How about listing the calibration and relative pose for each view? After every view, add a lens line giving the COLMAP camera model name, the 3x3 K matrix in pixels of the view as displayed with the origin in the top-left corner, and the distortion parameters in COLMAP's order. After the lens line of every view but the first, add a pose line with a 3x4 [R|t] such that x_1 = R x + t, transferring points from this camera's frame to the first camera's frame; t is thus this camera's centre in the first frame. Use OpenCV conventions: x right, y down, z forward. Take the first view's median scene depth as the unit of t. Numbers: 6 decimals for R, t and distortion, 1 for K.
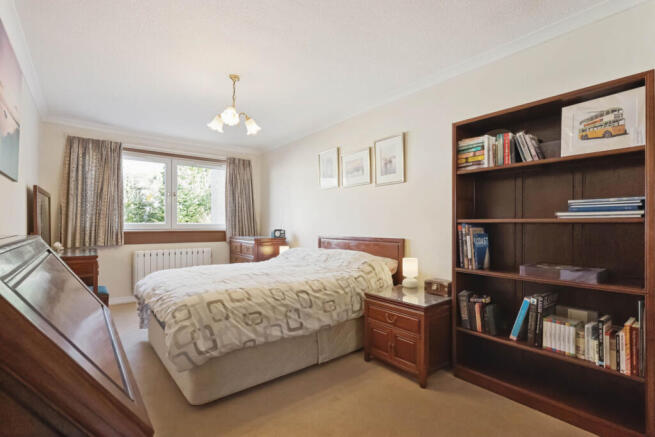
lens RADIAL K [[307.0, 0, 327.6], [0, 307.0, 223.7], [0, 0, 1]] dist [-0.000757, -0.000402]
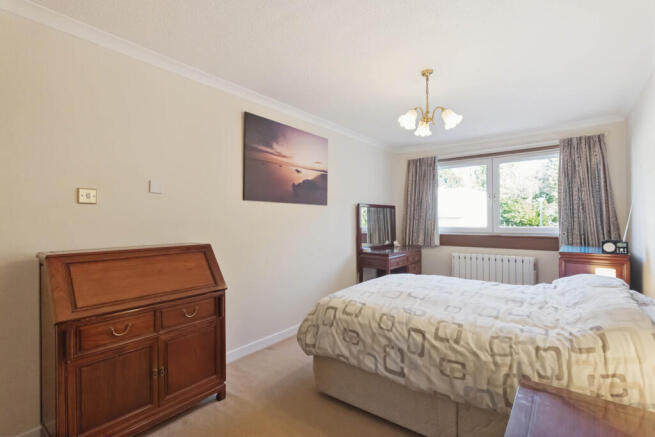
lens RADIAL K [[307.0, 0, 327.6], [0, 307.0, 223.7], [0, 0, 1]] dist [-0.000757, -0.000402]
pose [[0.247649, 0.012207, -0.968773, 0.608646], [0.005603, 0.999886, 0.014032, -0.059912], [0.968834, -0.008903, 0.247553, 0.604650]]
